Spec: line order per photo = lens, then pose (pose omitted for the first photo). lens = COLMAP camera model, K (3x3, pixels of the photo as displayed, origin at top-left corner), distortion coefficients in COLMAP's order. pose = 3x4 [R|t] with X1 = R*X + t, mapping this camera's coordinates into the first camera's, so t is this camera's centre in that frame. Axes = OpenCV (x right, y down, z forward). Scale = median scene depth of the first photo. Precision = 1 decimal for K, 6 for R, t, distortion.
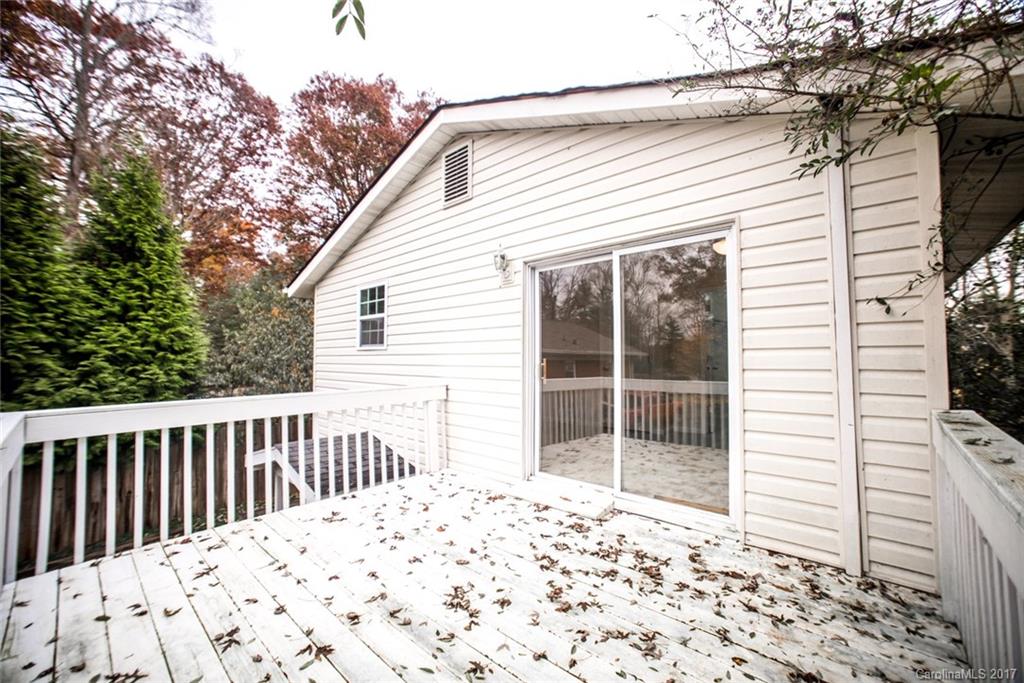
lens RADIAL K [[411.2, 0, 513.0], [0, 411.2, 337.2], [0, 0, 1]] dist [-0.042527, 0.008950]
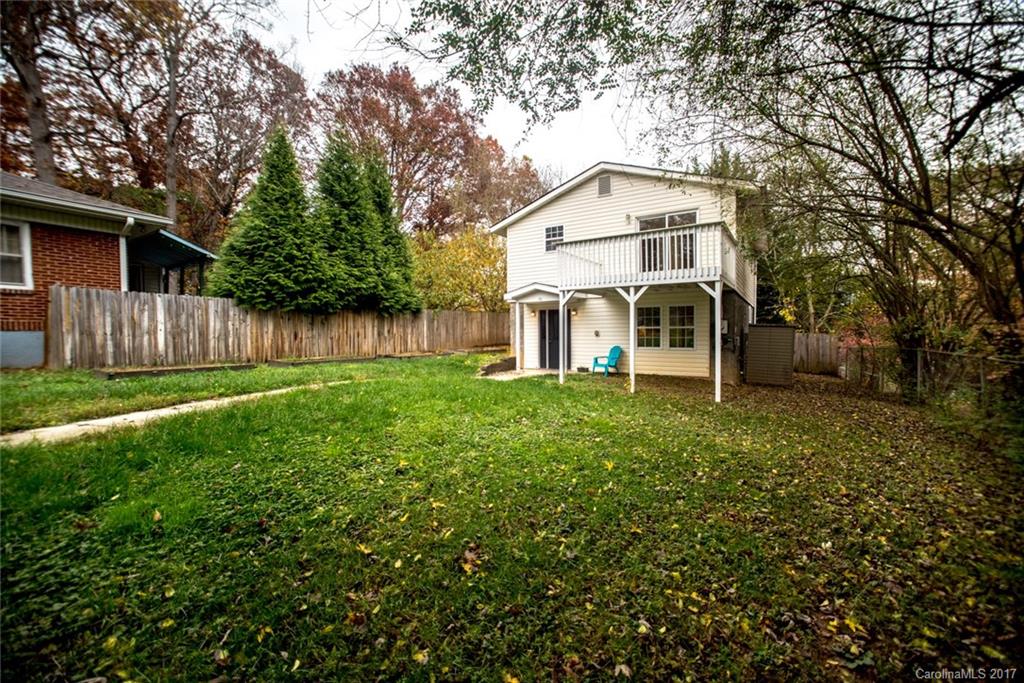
lens RADIAL K [[411.2, 0, 511.3], [0, 411.2, 343.0], [0, 0, 1]] dist [-0.042527, 0.008950]
pose [[0.987170, -0.001949, 0.159660, -1.025341], [-0.009557, 0.997412, 0.071264, 0.415303], [-0.159385, -0.071876, 0.984596, -1.476463]]
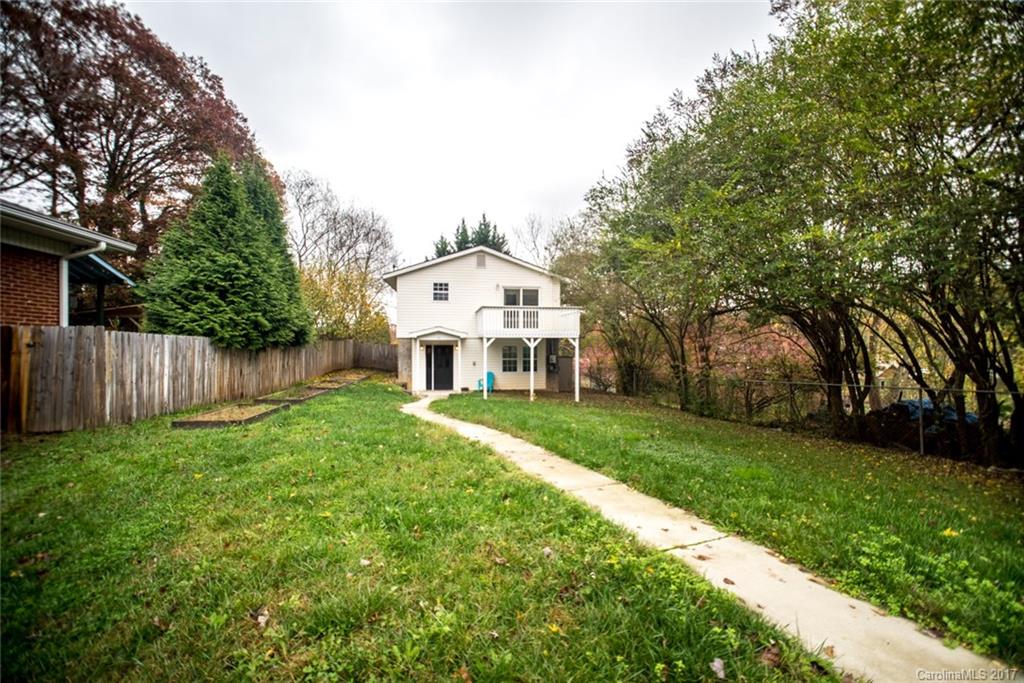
lens RADIAL K [[411.2, 0, 512.7], [0, 411.2, 340.9], [0, 0, 1]] dist [-0.042527, 0.008950]
pose [[0.629891, 0.017083, 0.776496, -2.604608], [-0.041615, 0.999064, 0.011779, 0.288383], [-0.775568, -0.039733, 0.630012, -1.578496]]
